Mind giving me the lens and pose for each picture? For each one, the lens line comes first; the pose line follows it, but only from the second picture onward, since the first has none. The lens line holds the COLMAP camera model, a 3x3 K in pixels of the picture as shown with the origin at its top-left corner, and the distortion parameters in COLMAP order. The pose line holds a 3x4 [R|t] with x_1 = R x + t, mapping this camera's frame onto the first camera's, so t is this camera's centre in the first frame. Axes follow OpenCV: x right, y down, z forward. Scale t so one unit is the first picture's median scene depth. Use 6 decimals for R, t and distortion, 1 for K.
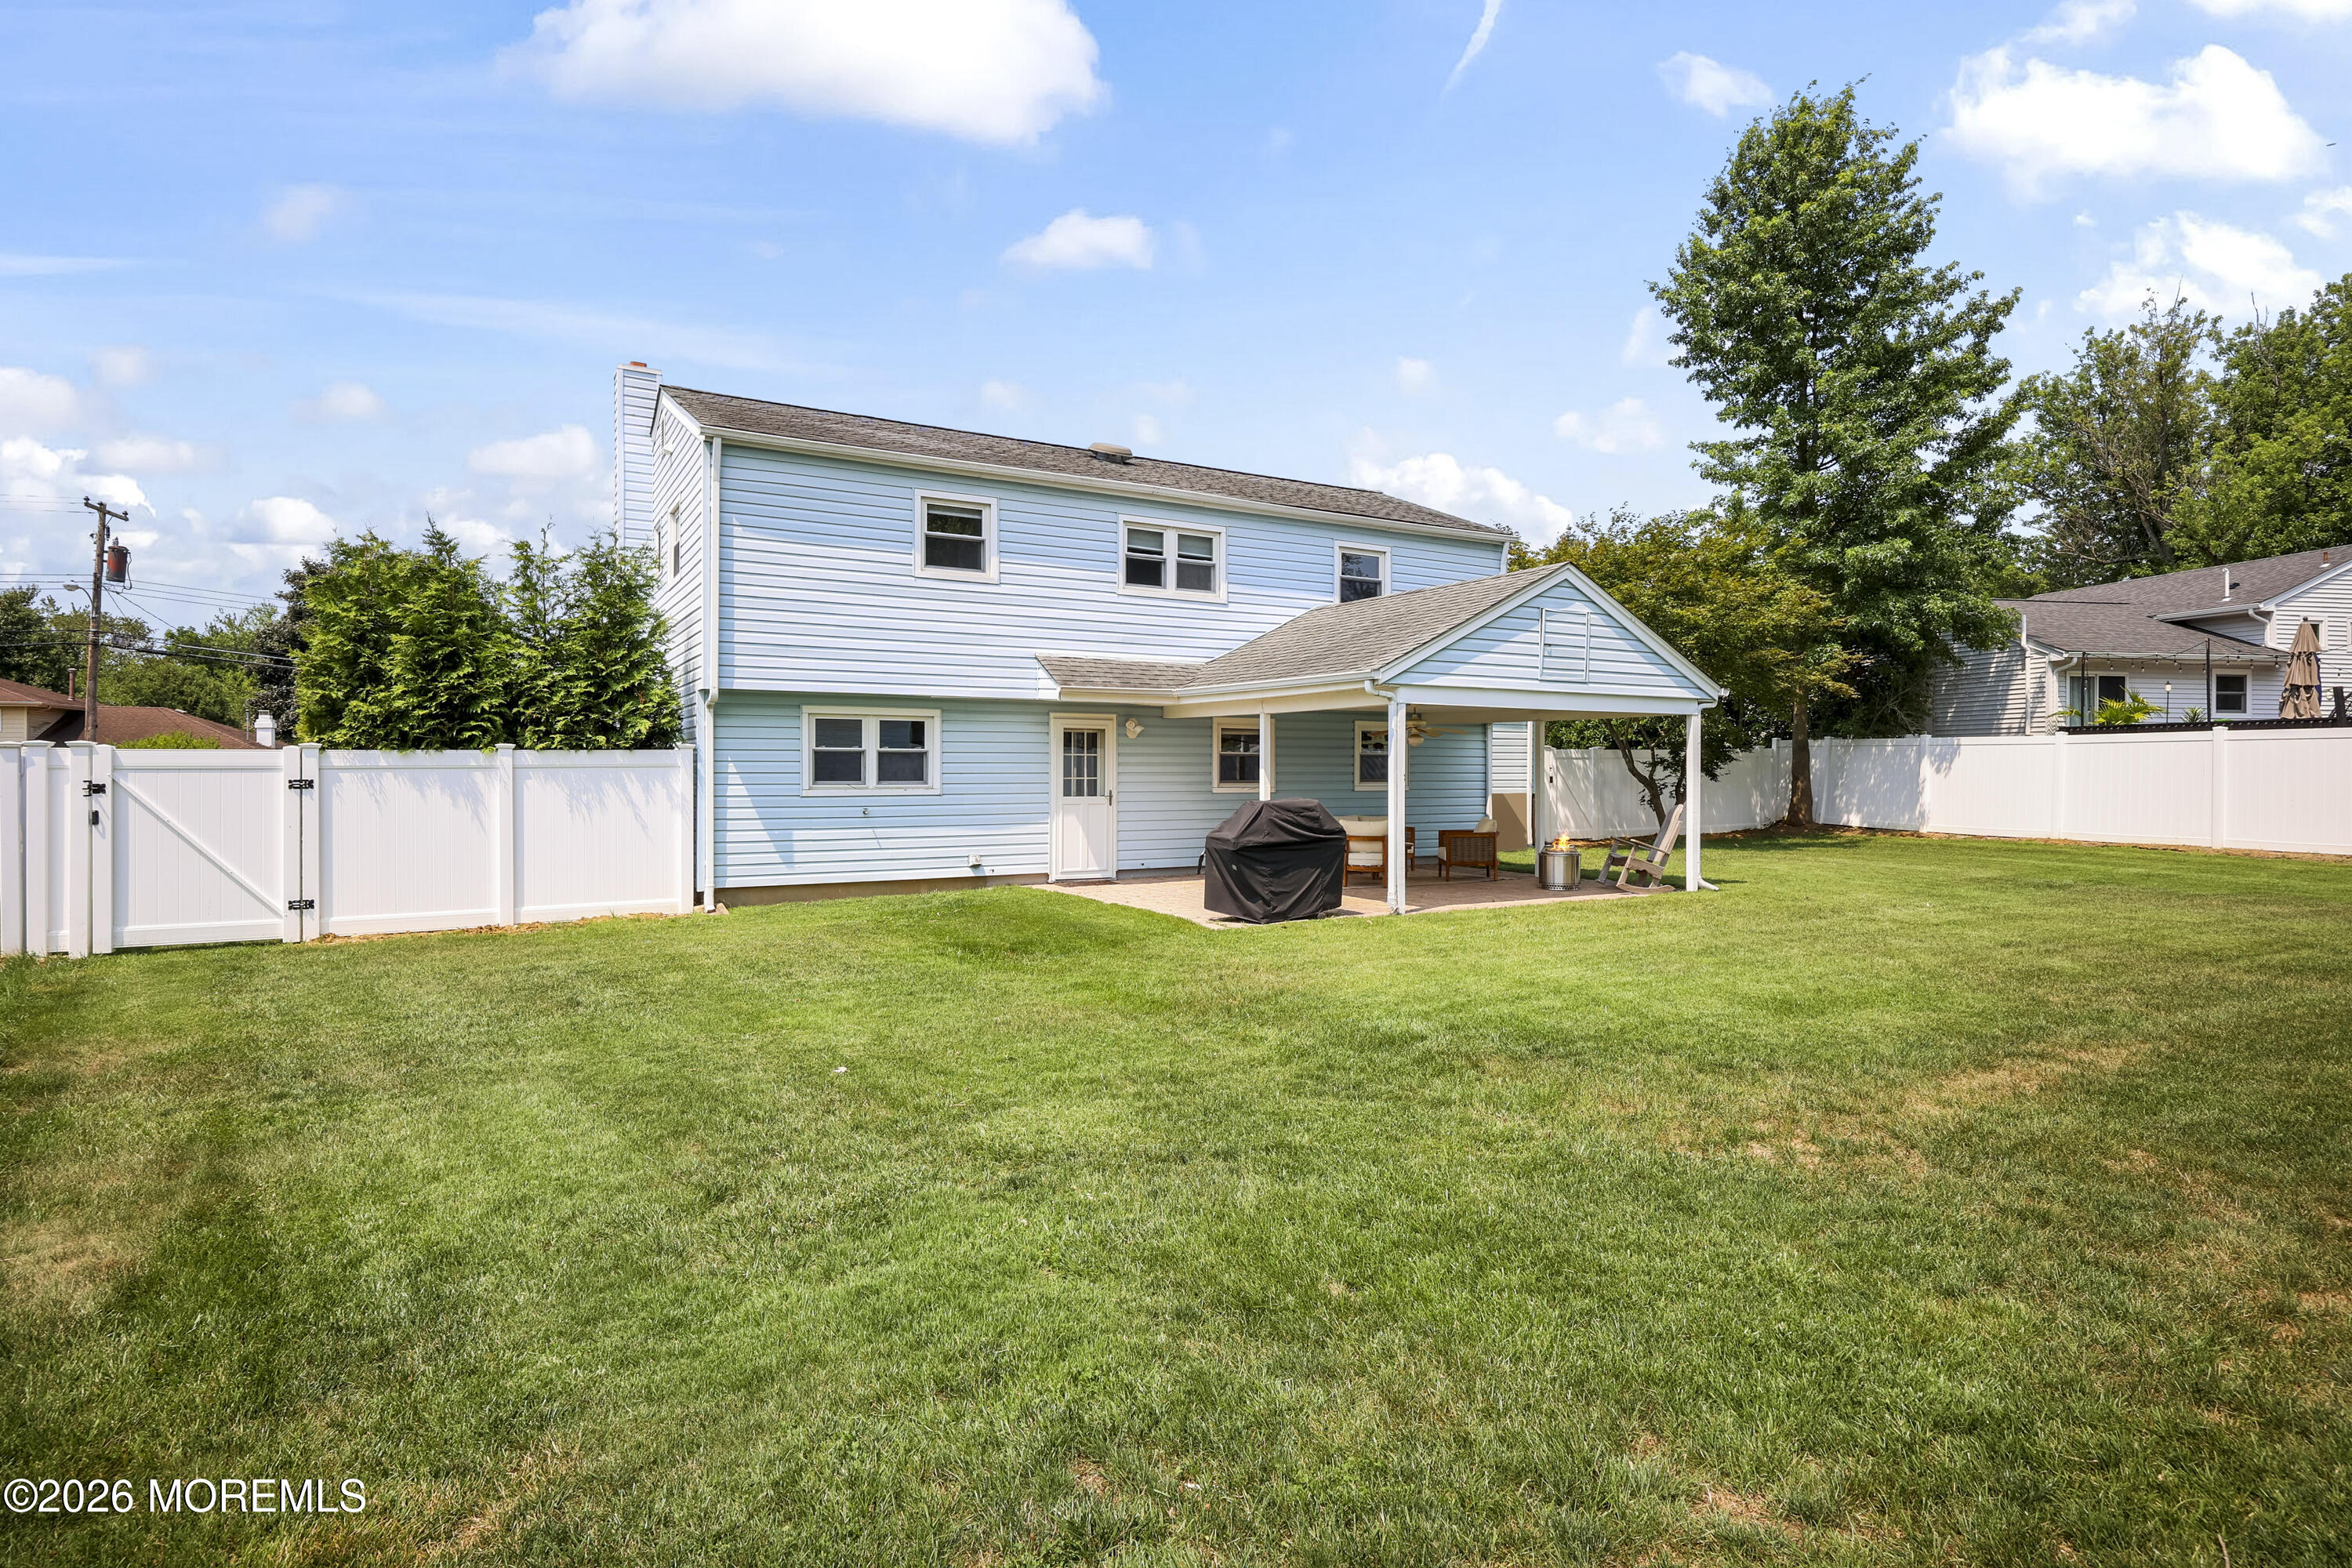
lens RADIAL K [[1204.7, 0, 1179.4], [0, 1204.7, 782.7], [0, 0, 1]] dist [-0.000752, 0.000441]
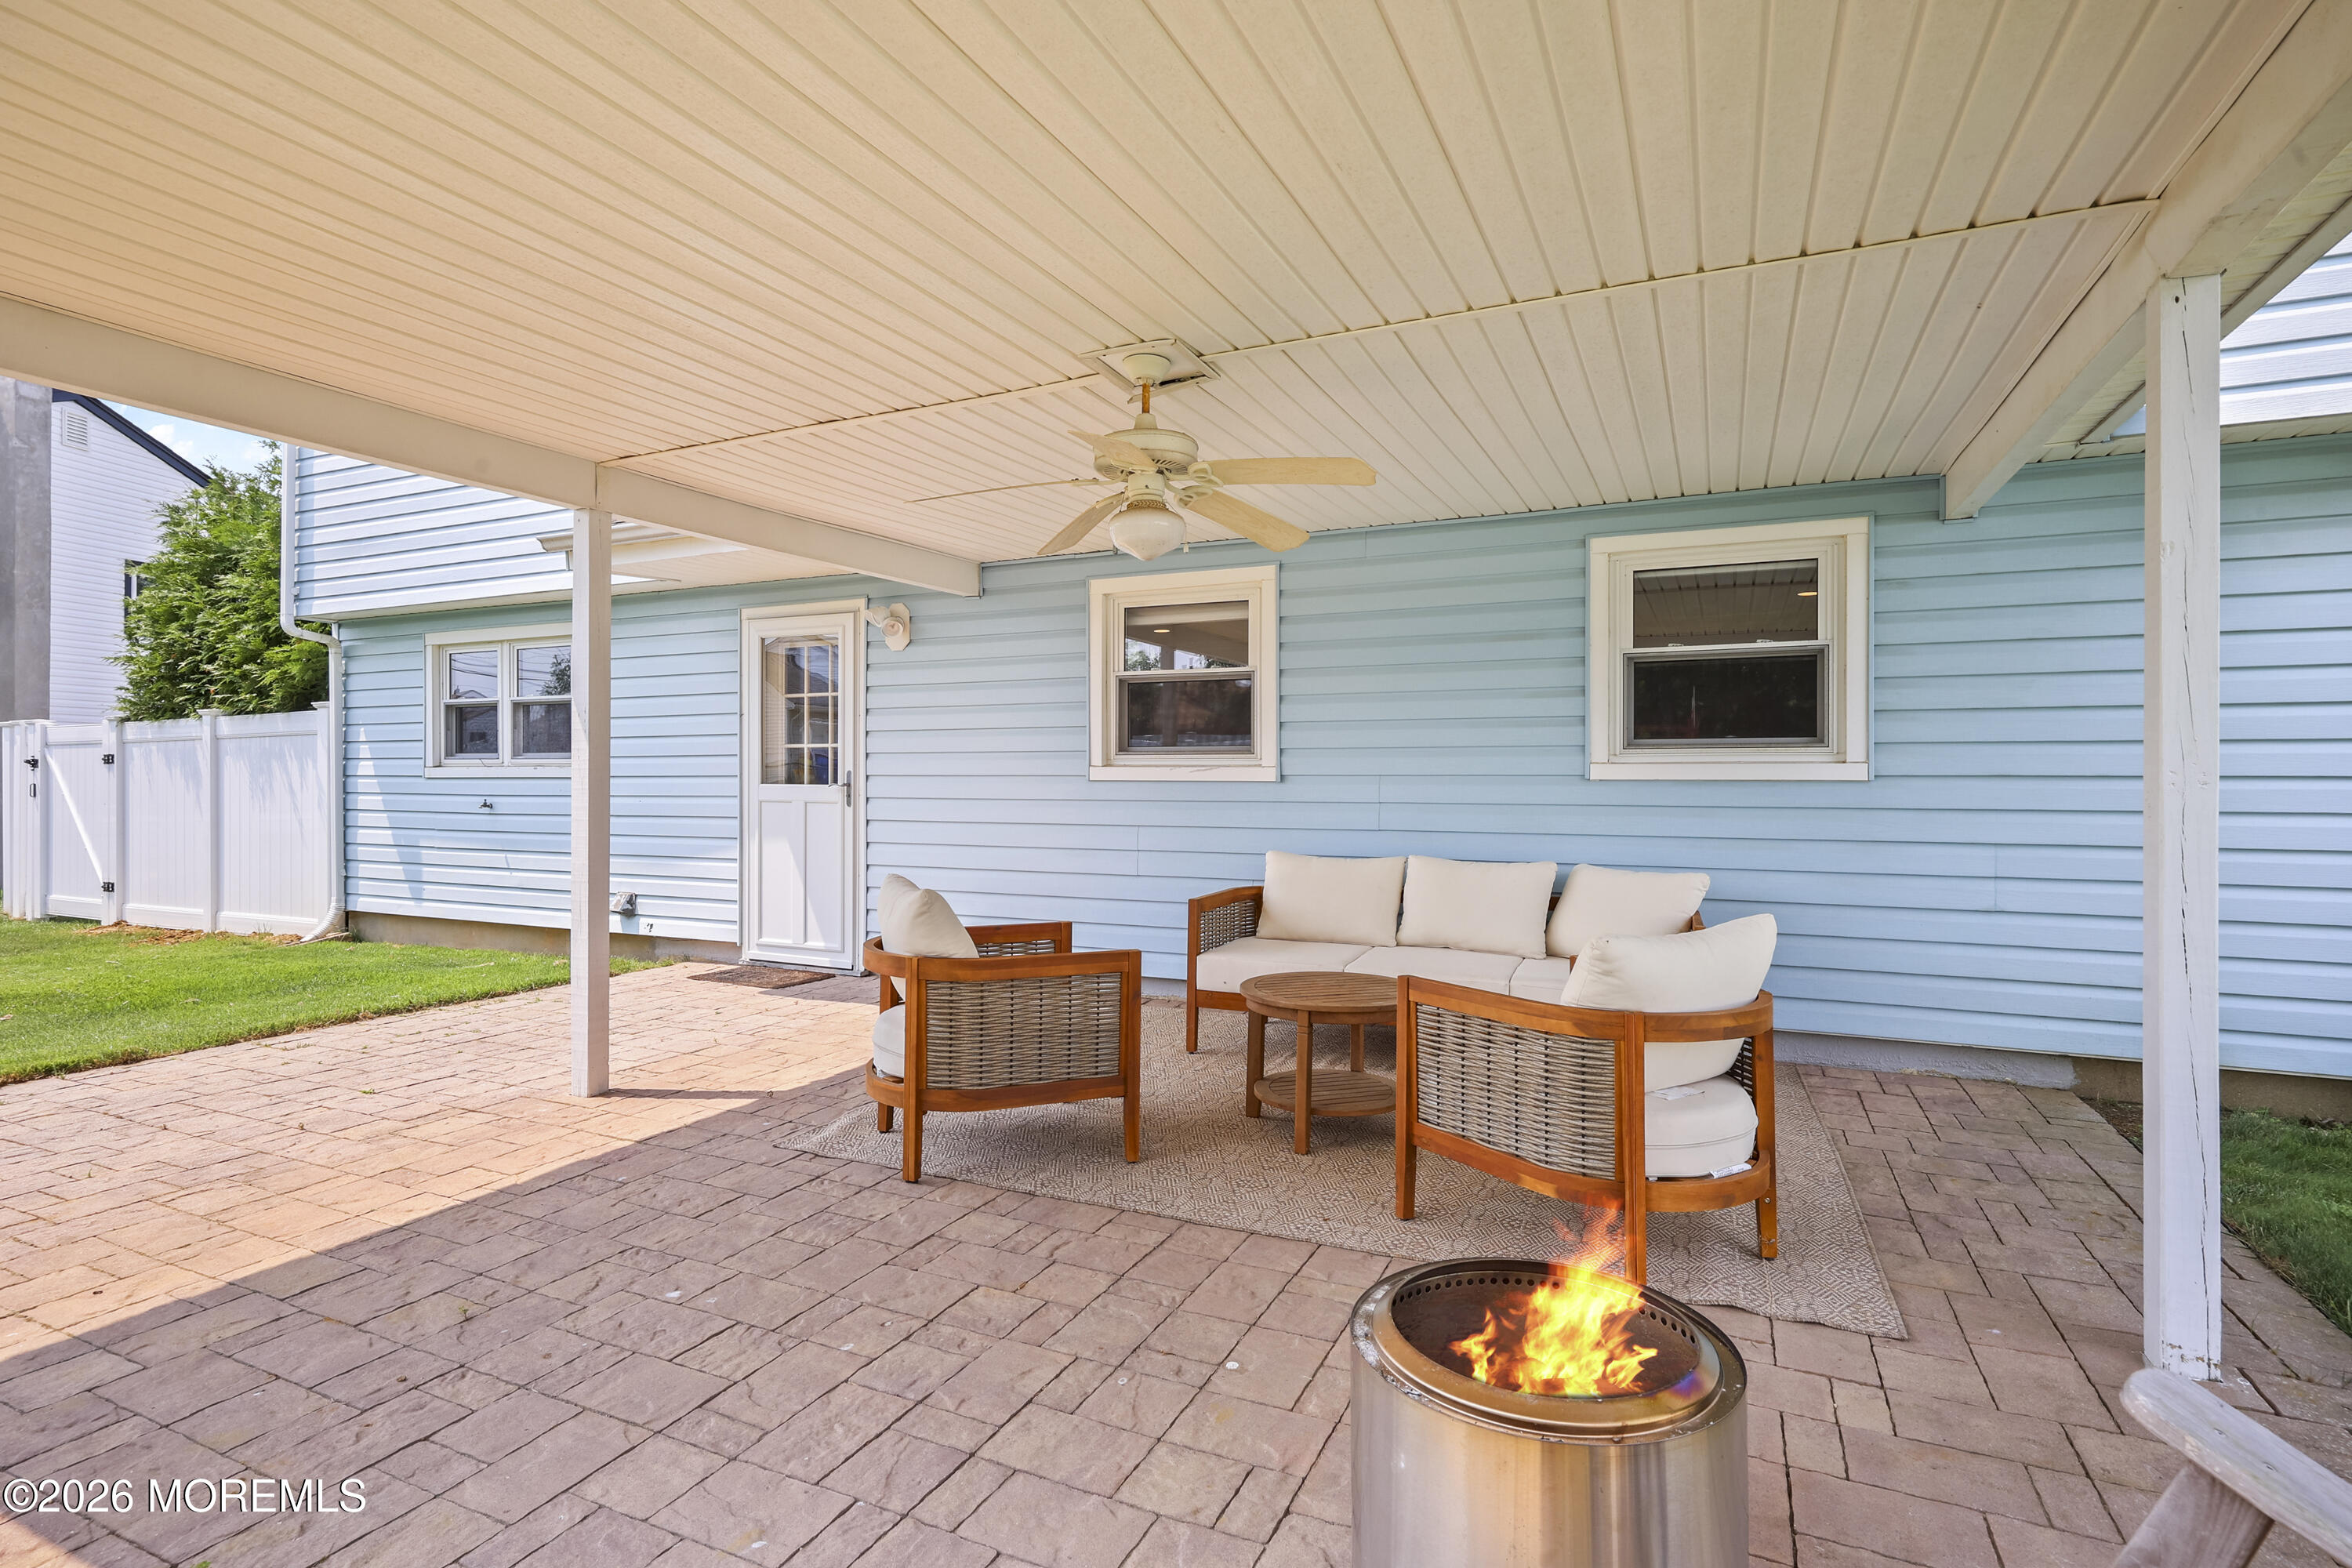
lens RADIAL K [[1154.2, 0, 1196.2], [0, 1154.2, 775.2], [0, 0, 1]] dist [0.004677, -0.001379]
pose [[0.570593, 0.001558, -0.821232, 0.421586], [-0.005555, 0.999983, -0.001962, 0.009218], [0.821214, 0.005682, 0.570591, 1.002990]]
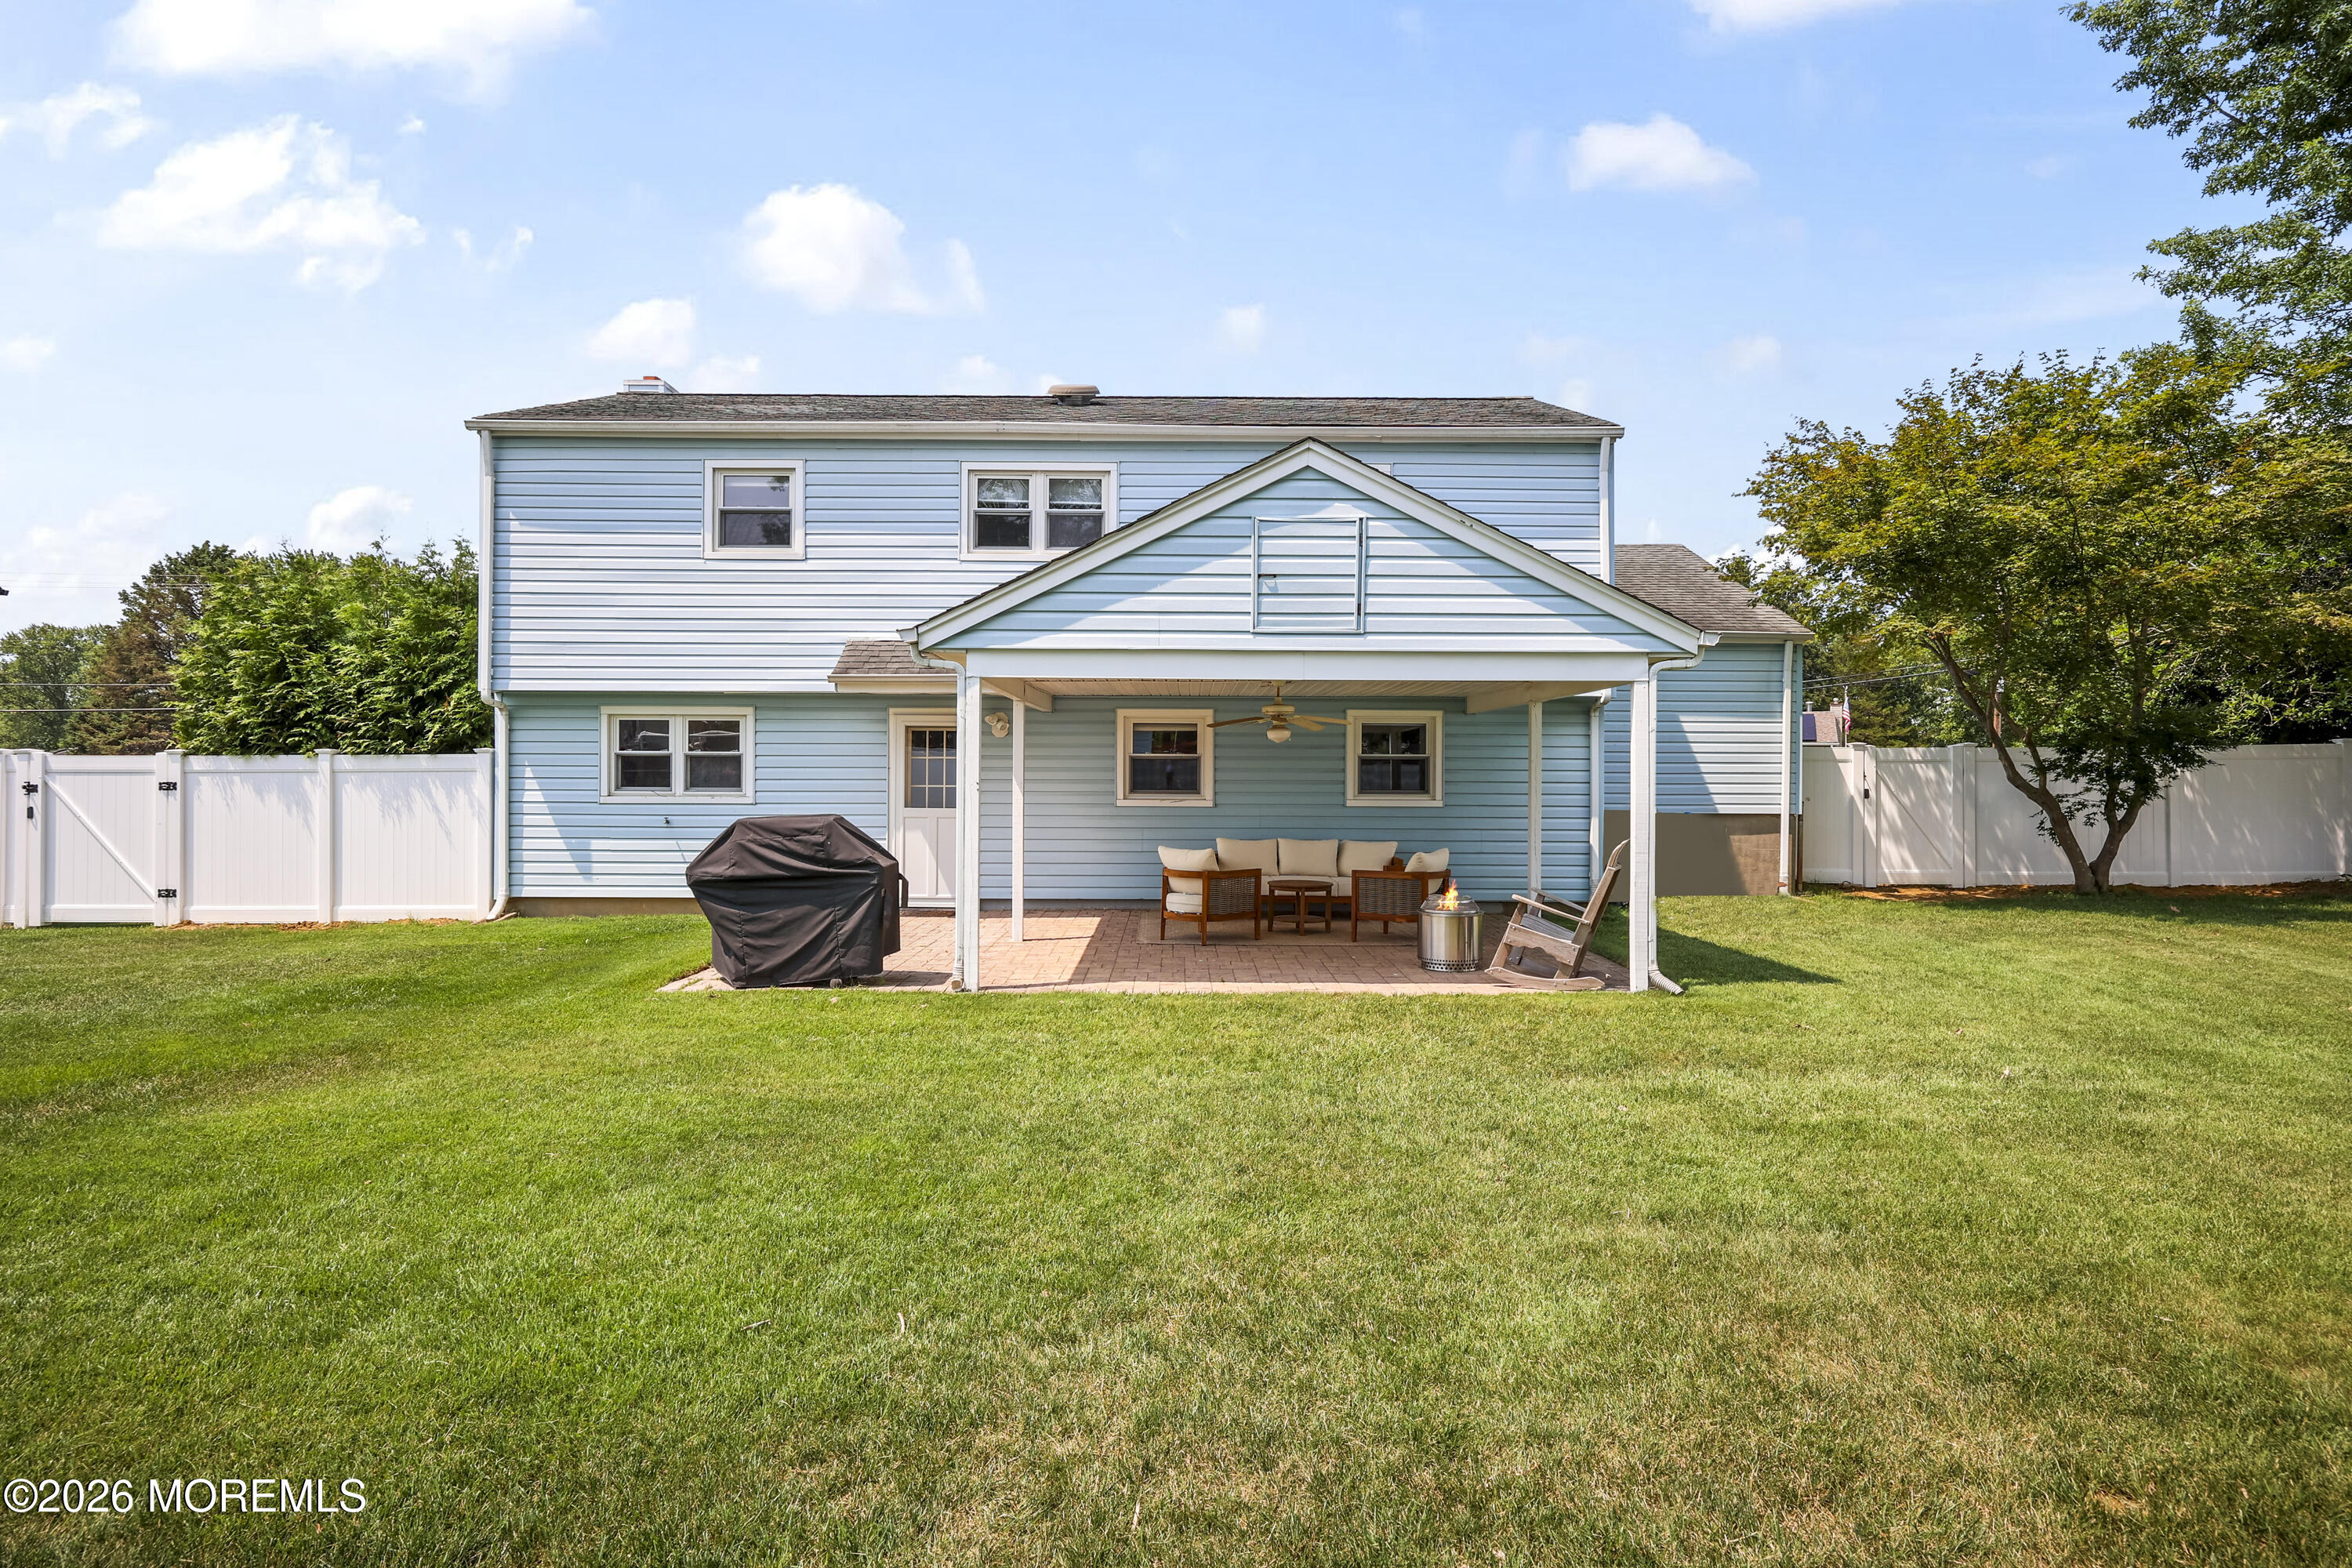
lens RADIAL K [[1204.7, 0, 1164.4], [0, 1204.7, 780.4], [0, 0, 1]] dist [-0.000752, 0.000441]
pose [[0.868170, 0.004433, -0.496247, 0.540216], [-0.008276, 0.999950, -0.005545, -0.004889], [0.496197, 0.008921, 0.868164, 0.412108]]
